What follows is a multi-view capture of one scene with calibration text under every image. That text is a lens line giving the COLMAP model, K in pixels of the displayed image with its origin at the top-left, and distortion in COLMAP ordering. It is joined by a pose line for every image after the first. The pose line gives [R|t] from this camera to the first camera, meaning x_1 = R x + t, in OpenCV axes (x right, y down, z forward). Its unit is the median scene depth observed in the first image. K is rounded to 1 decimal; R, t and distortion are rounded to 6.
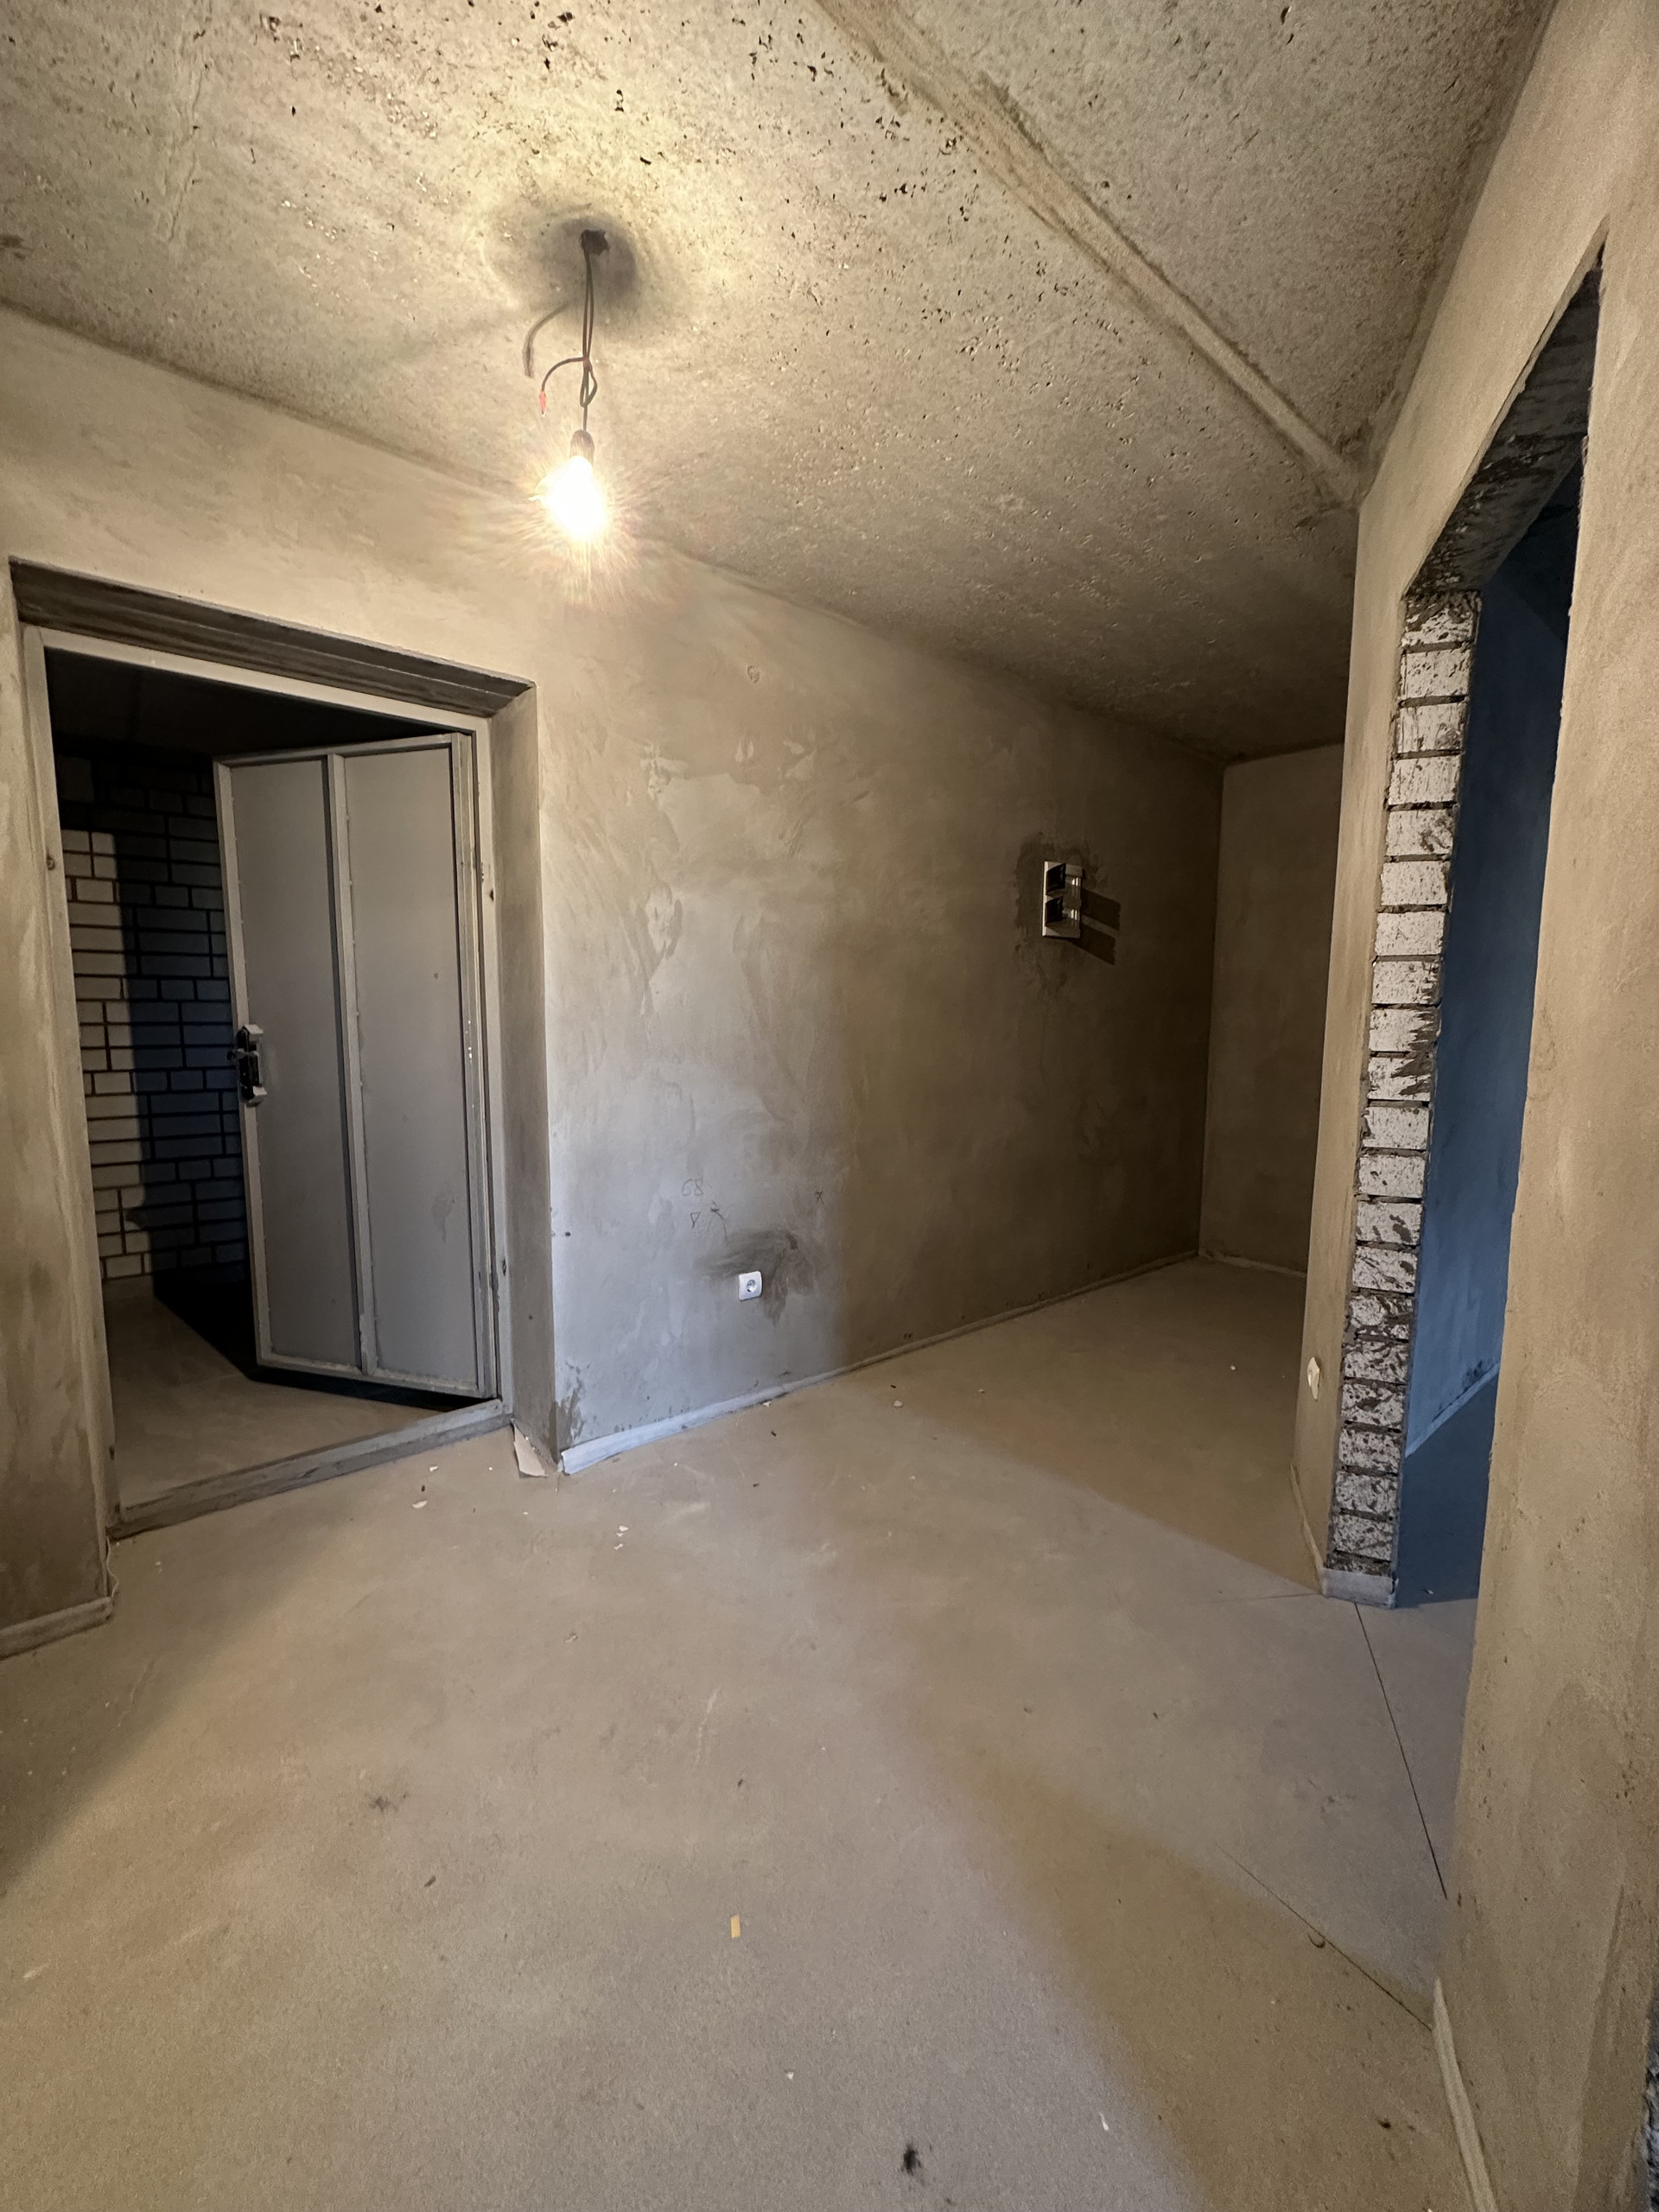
lens RADIAL K [[889.6, 0, 821.5], [0, 889.6, 1104.6], [0, 0, 1]] dist [0.001495, 0.000041]
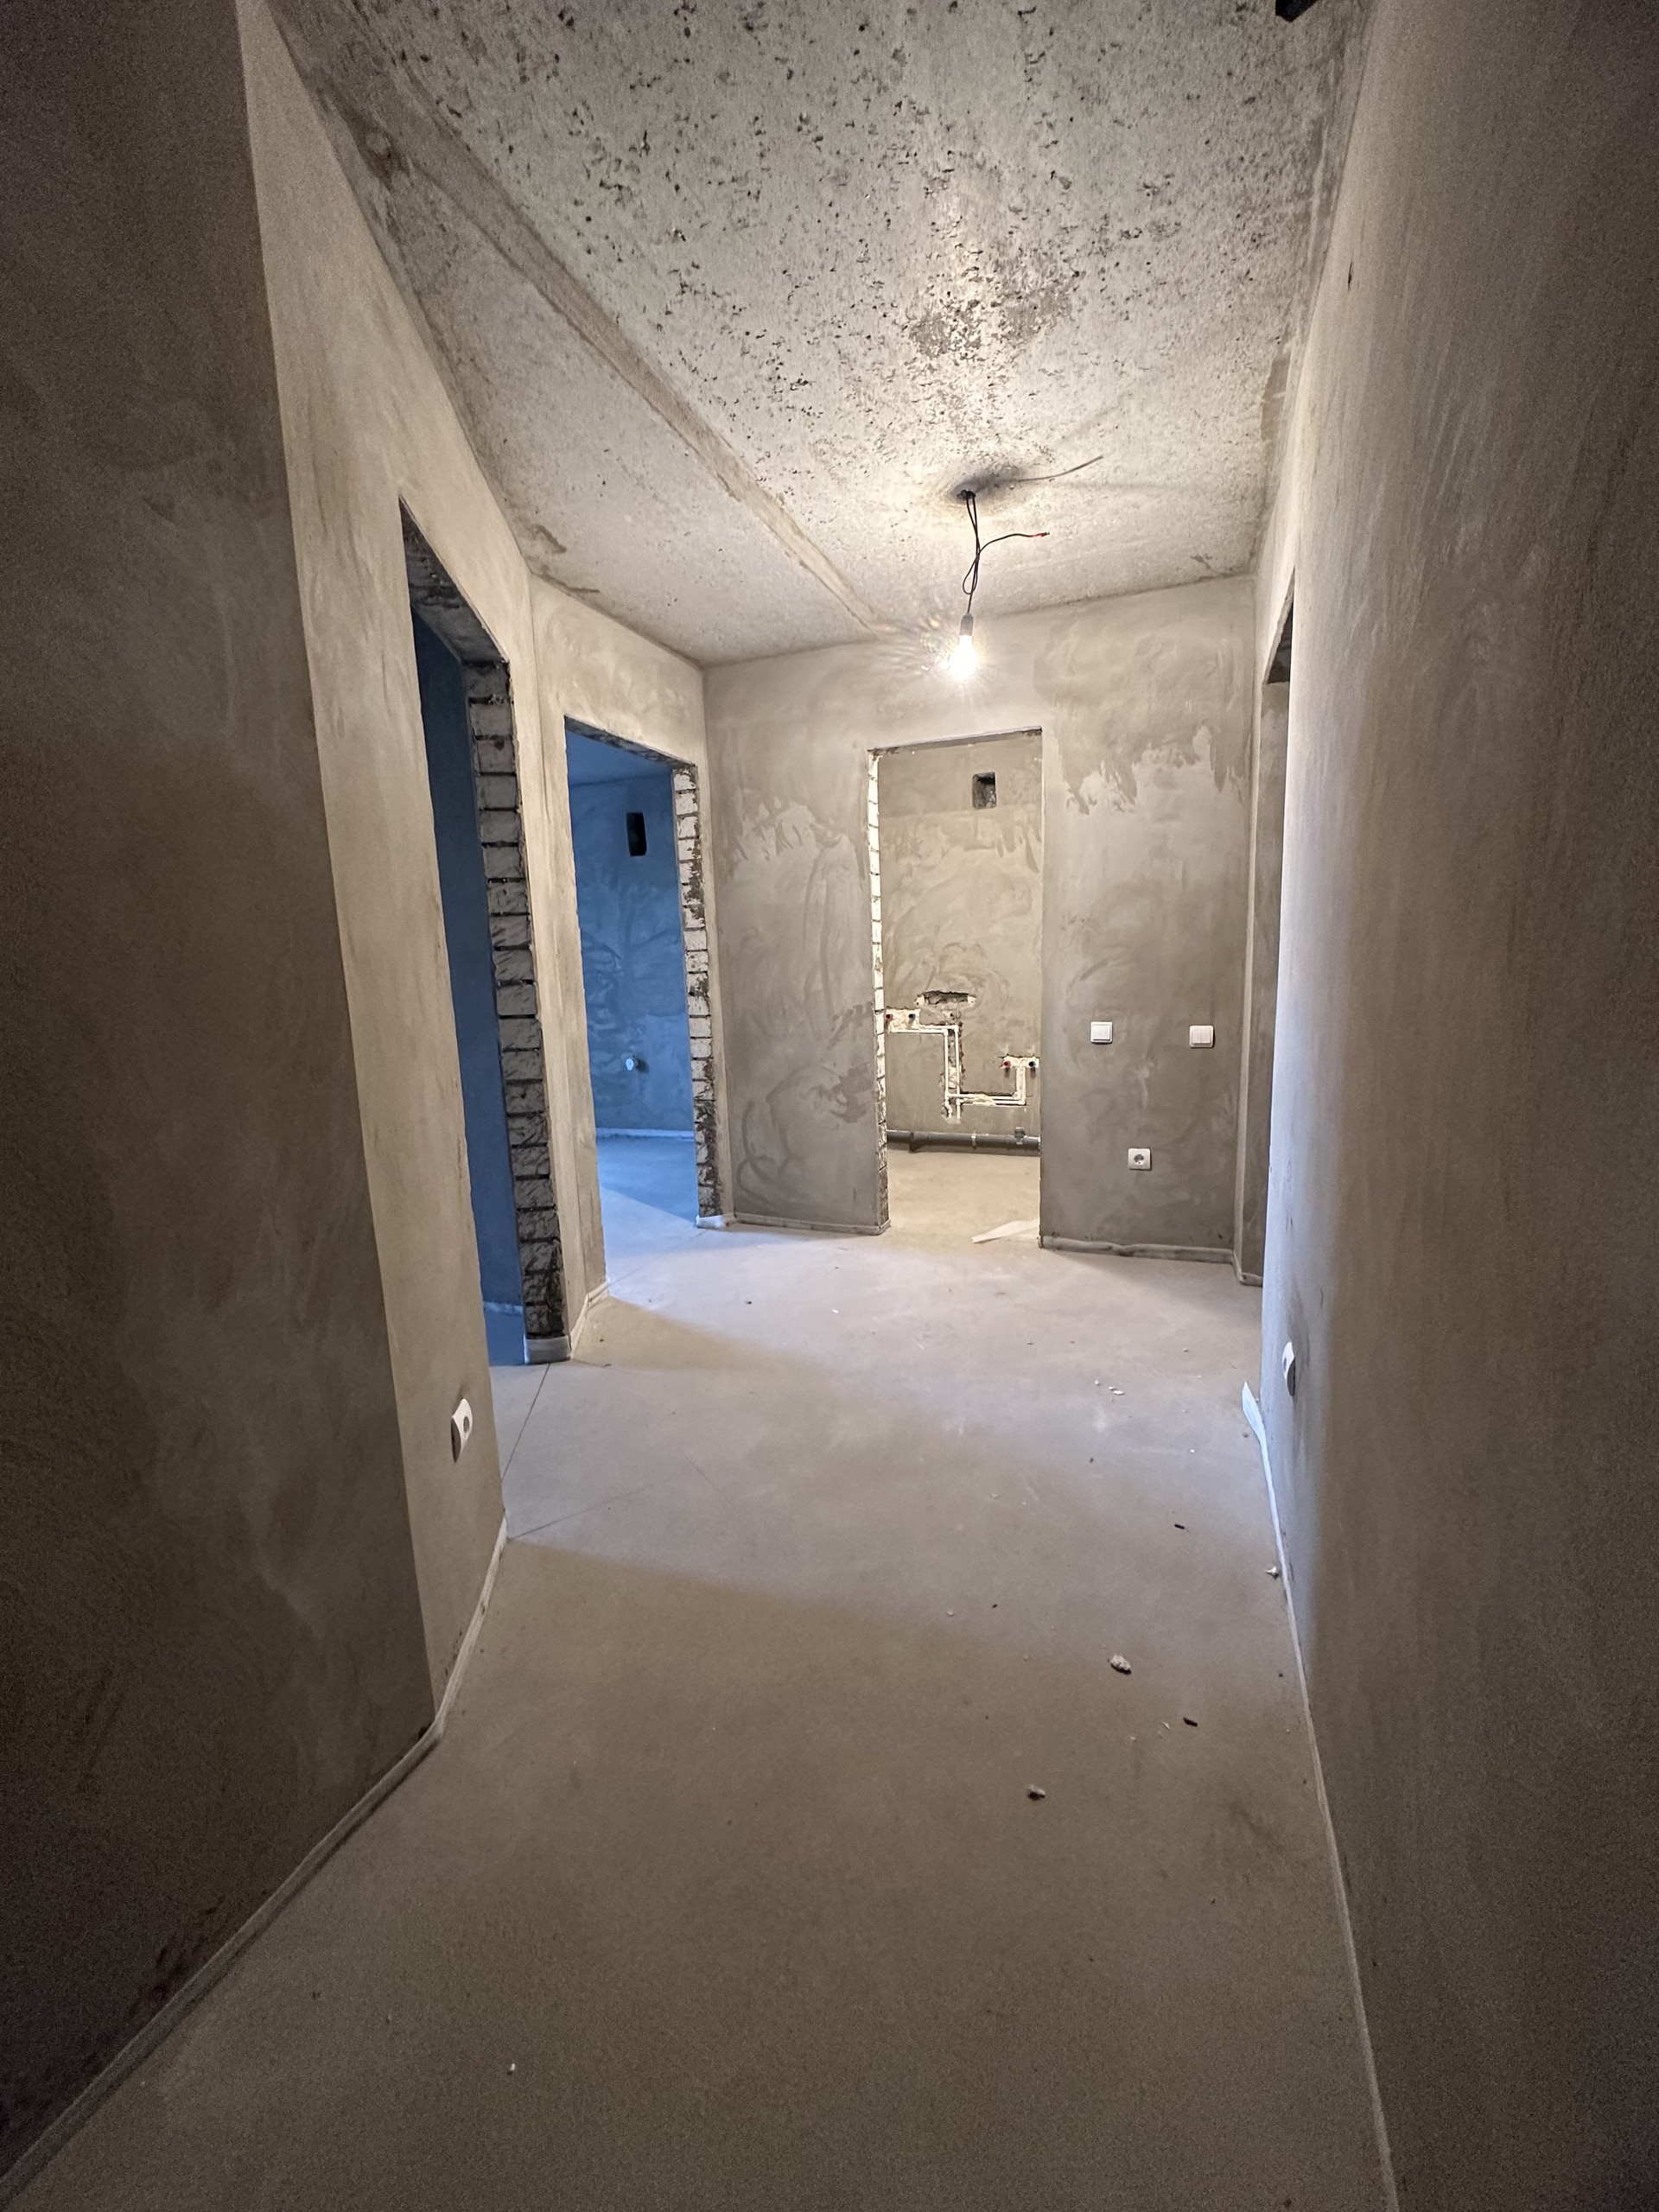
lens RADIAL K [[889.6, 0, 821.5], [0, 889.6, 1104.6], [0, 0, 1]] dist [0.001495, 0.000041]
pose [[-0.881598, 0.099898, -0.461309, 0.822597], [-0.021237, 0.967961, 0.250200, -0.213528], [0.471524, 0.230373, -0.851231, 2.346784]]
